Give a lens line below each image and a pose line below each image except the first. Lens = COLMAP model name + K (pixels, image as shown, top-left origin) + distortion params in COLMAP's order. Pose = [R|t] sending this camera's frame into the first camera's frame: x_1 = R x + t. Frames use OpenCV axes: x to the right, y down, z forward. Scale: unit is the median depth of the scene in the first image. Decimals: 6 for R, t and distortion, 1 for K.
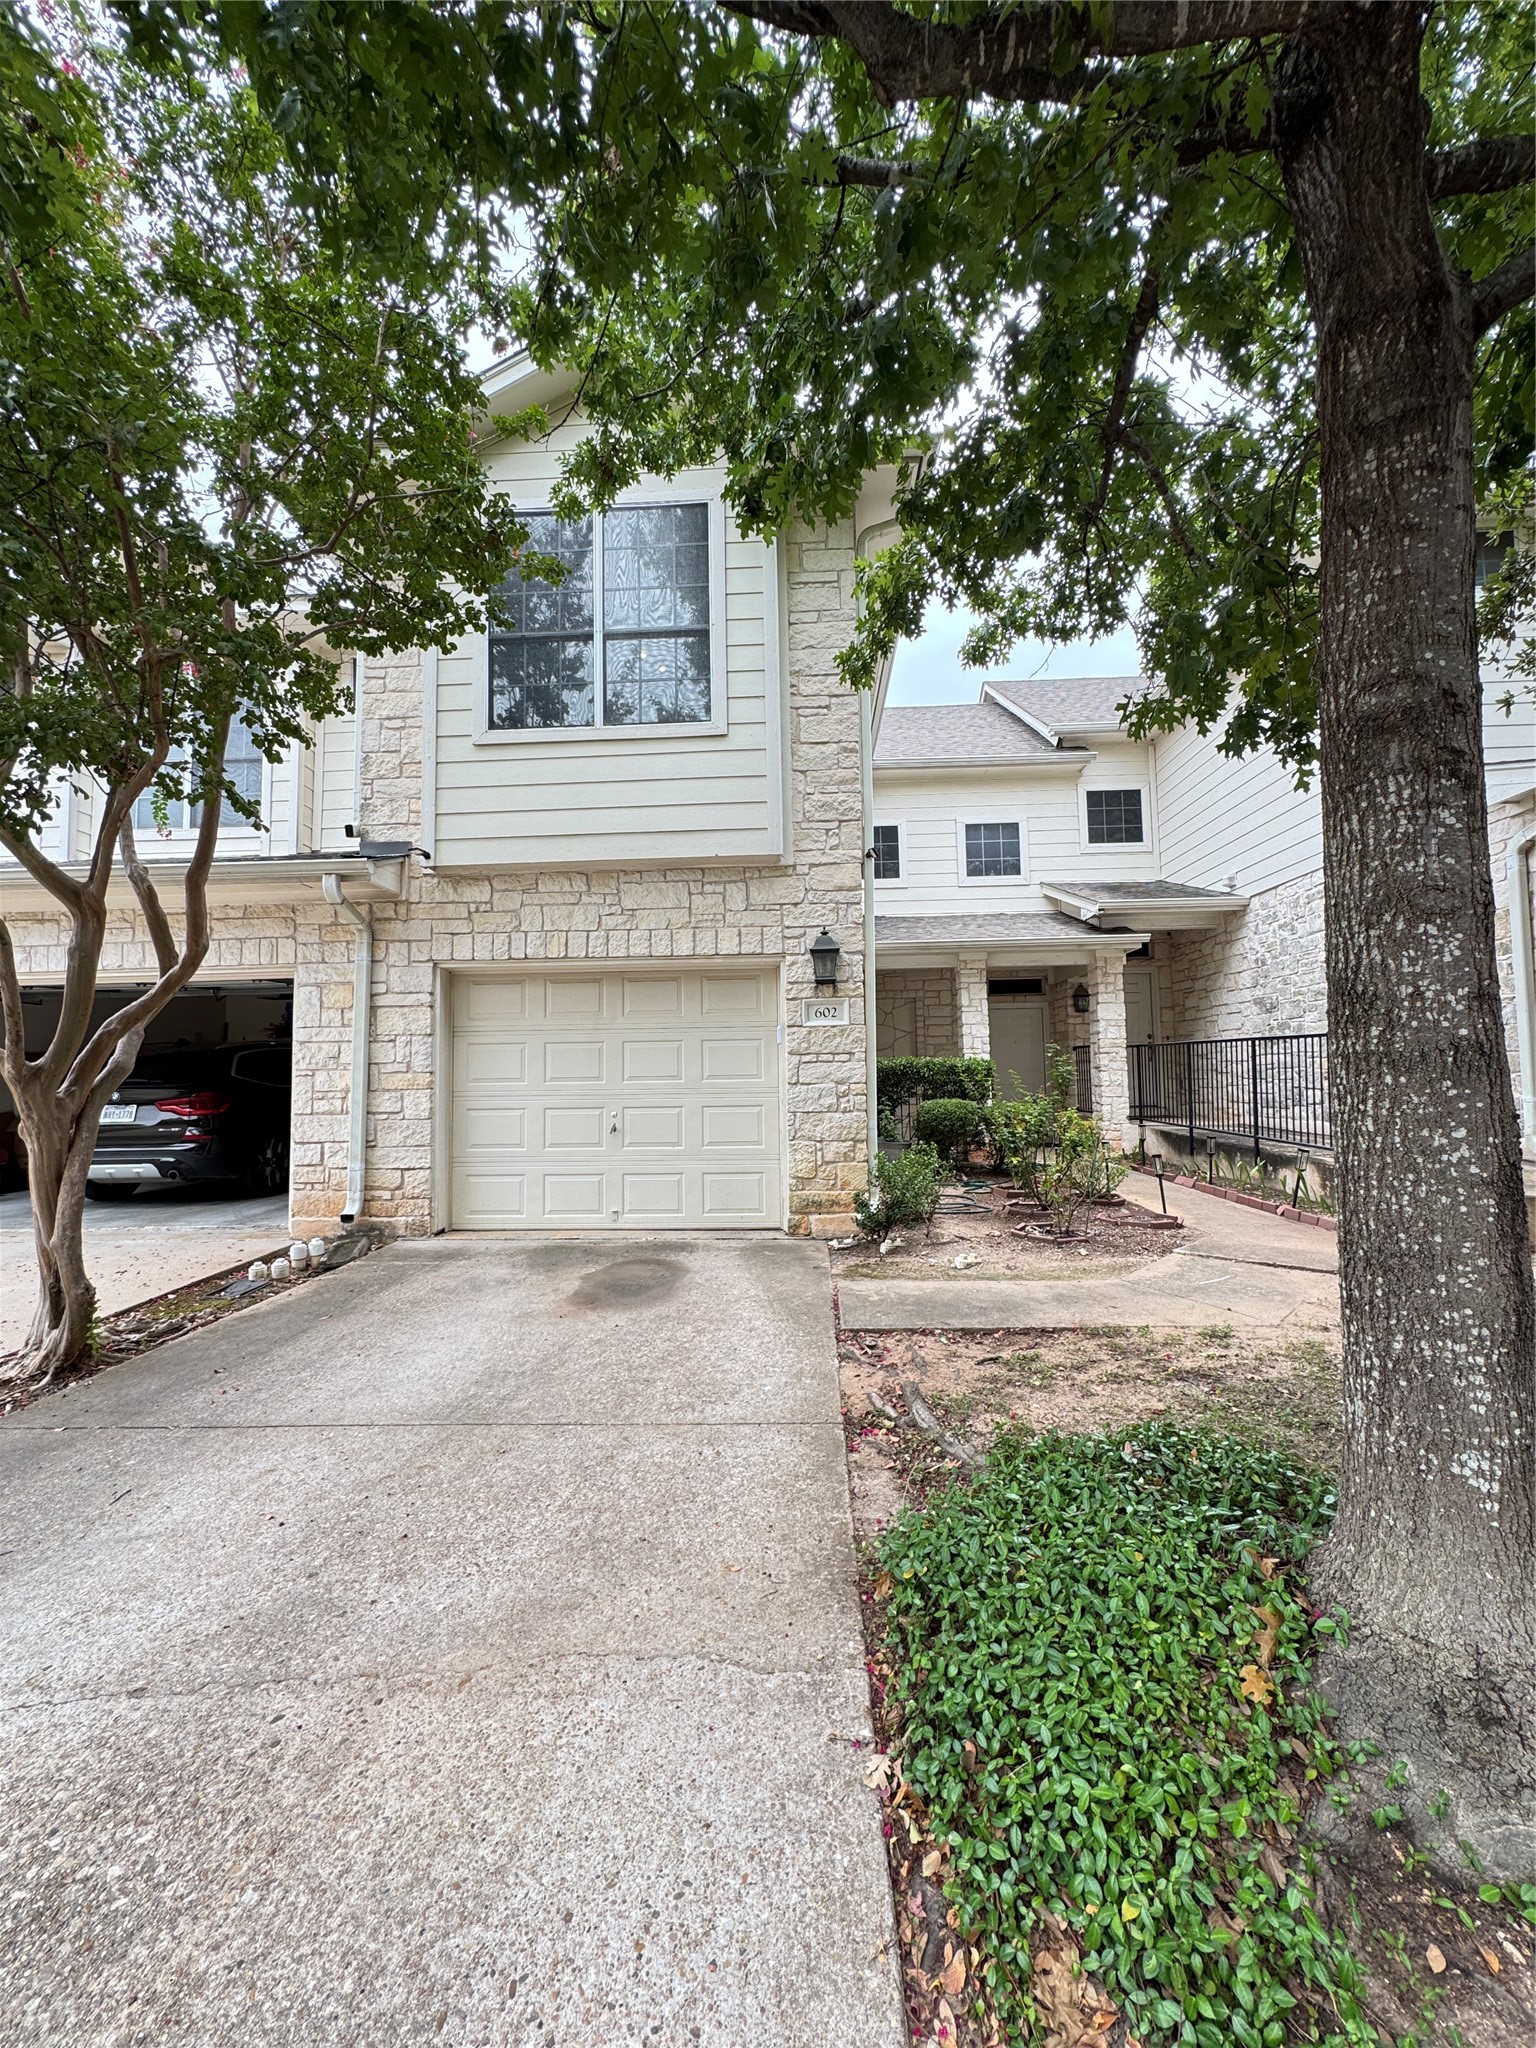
lens RADIAL K [[814.8, 0, 769.9], [0, 814.8, 1026.3], [0, 0, 1]] dist [-0.003577, -0.000136]
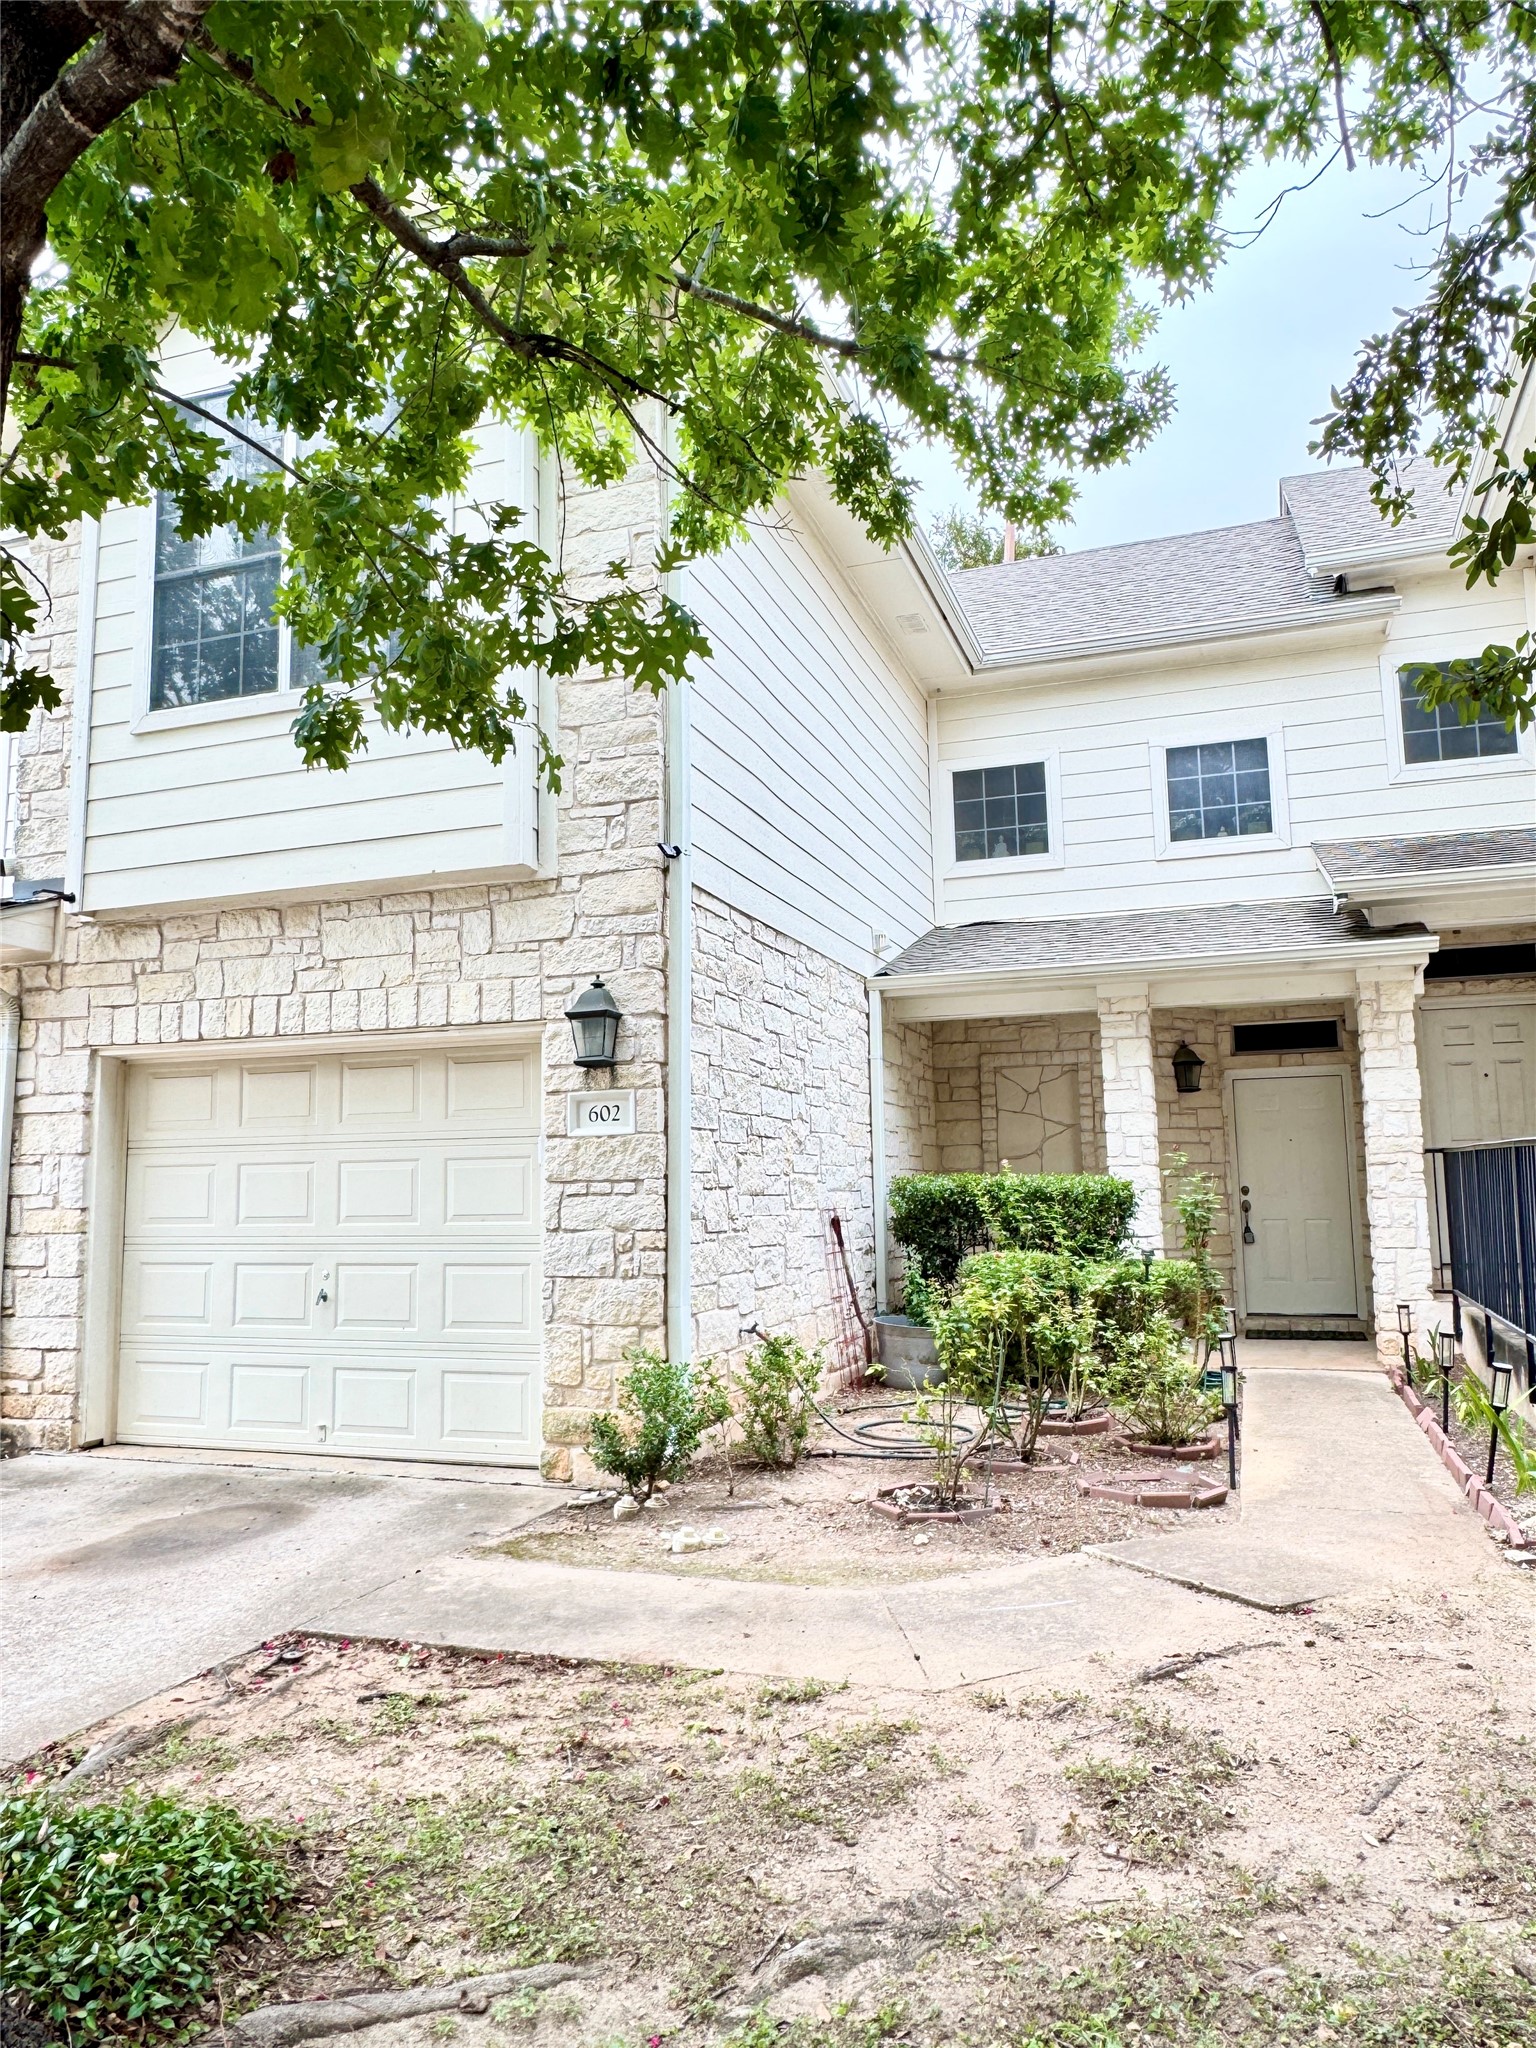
lens RADIAL K [[1417.0, 0, 763.7], [0, 1417.0, 1023.5], [0, 0, 1]] dist [-0.005955, -0.000511]
pose [[0.958099, -0.033980, -0.284413, 0.486237], [0.018373, 0.998184, -0.057364, -0.021014], [0.285846, 0.049735, 0.956984, 0.012063]]
